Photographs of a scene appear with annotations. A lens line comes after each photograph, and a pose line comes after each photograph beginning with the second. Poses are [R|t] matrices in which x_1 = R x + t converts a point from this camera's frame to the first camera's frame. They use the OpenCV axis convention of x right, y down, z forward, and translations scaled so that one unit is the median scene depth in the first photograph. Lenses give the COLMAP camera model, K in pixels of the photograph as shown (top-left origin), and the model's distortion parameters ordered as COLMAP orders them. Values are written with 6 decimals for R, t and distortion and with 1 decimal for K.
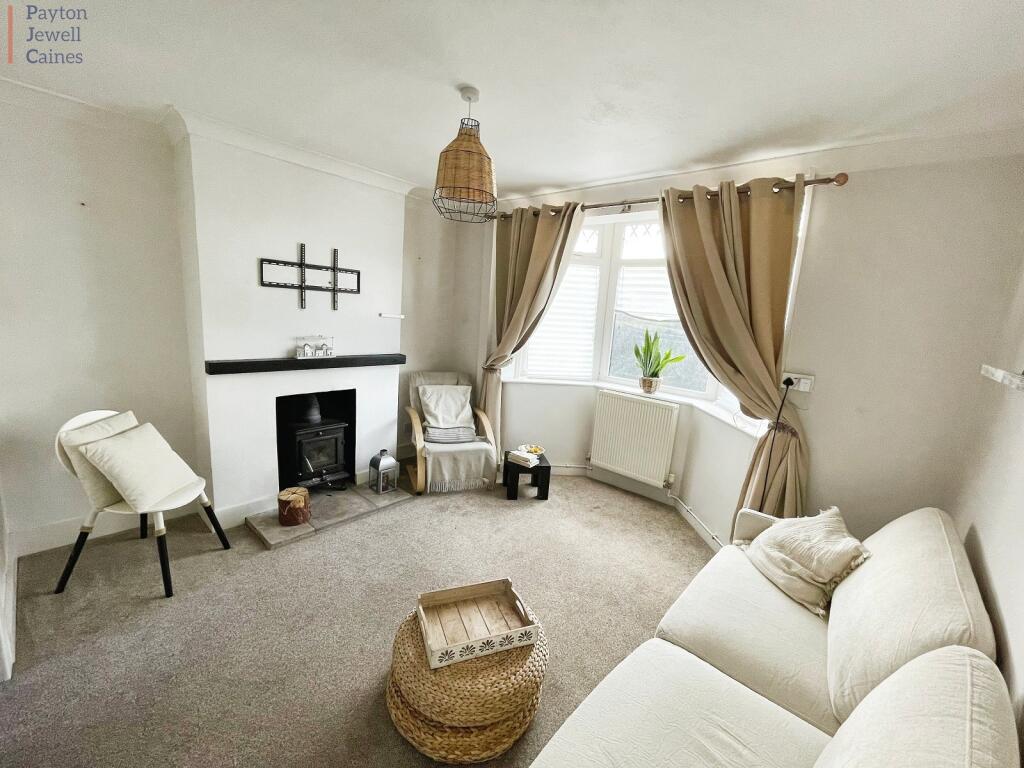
lens RADIAL K [[425.8, 0, 509.6], [0, 425.8, 381.0], [0, 0, 1]] dist [0.002645, 0.000171]
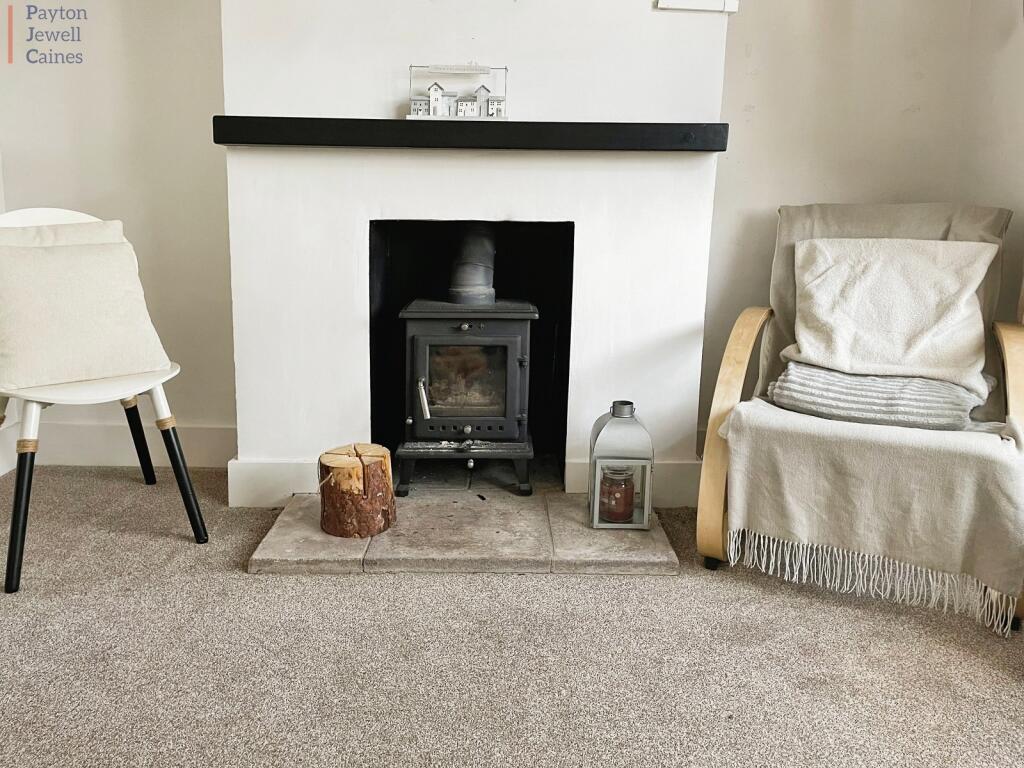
lens RADIAL K [[776.4, 0, 513.8], [0, 776.4, 355.1], [0, 0, 1]] dist [0.036871, -0.005498]
pose [[0.667467, 0.064938, -0.741802, 0.102305], [-0.094822, 0.995493, 0.001827, 0.141553], [0.738577, 0.069120, 0.670616, 0.559608]]
